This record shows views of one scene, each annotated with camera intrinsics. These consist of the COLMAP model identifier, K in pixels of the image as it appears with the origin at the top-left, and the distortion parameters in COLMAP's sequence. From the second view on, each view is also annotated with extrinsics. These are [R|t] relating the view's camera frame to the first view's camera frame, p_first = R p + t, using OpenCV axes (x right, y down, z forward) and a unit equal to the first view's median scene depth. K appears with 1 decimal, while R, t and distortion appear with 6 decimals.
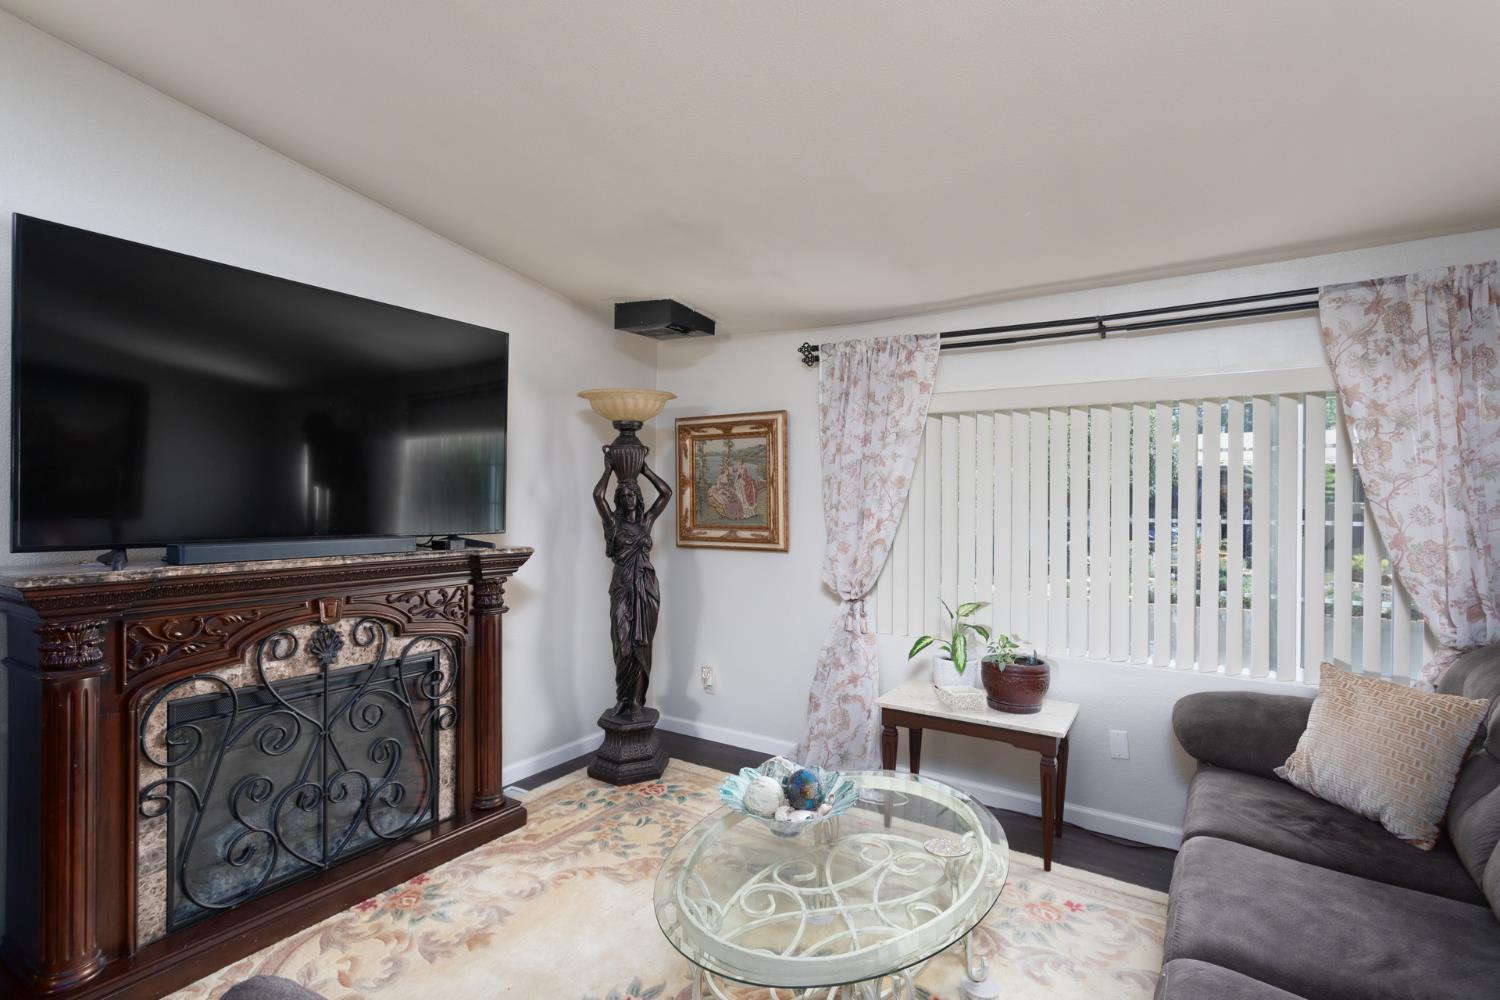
lens RADIAL K [[721.0, 0, 754.8], [0, 721.0, 502.9], [0, 0, 1]] dist [0.000765, 0.001810]
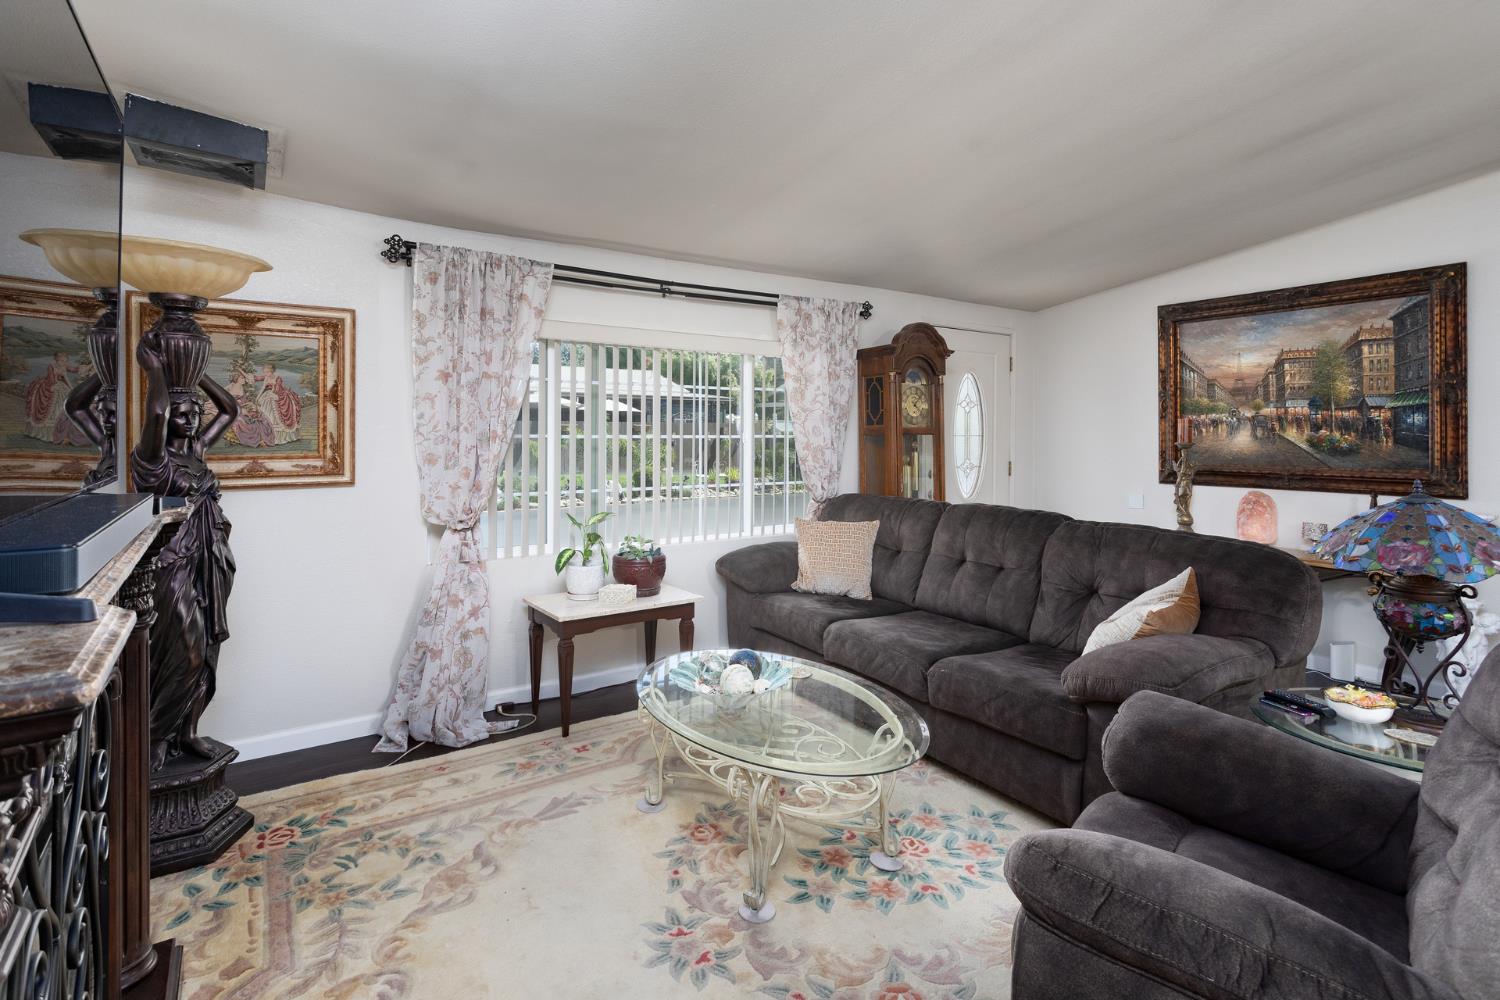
lens RADIAL K [[721.0, 0, 768.0], [0, 721.0, 423.1], [0, 0, 1]] dist [0.000765, 0.001810]
pose [[0.393404, -0.002091, 0.919363, -0.577935], [-0.004770, 0.999979, 0.004316, -0.007241], [-0.919353, -0.006083, 0.393386, 0.282571]]
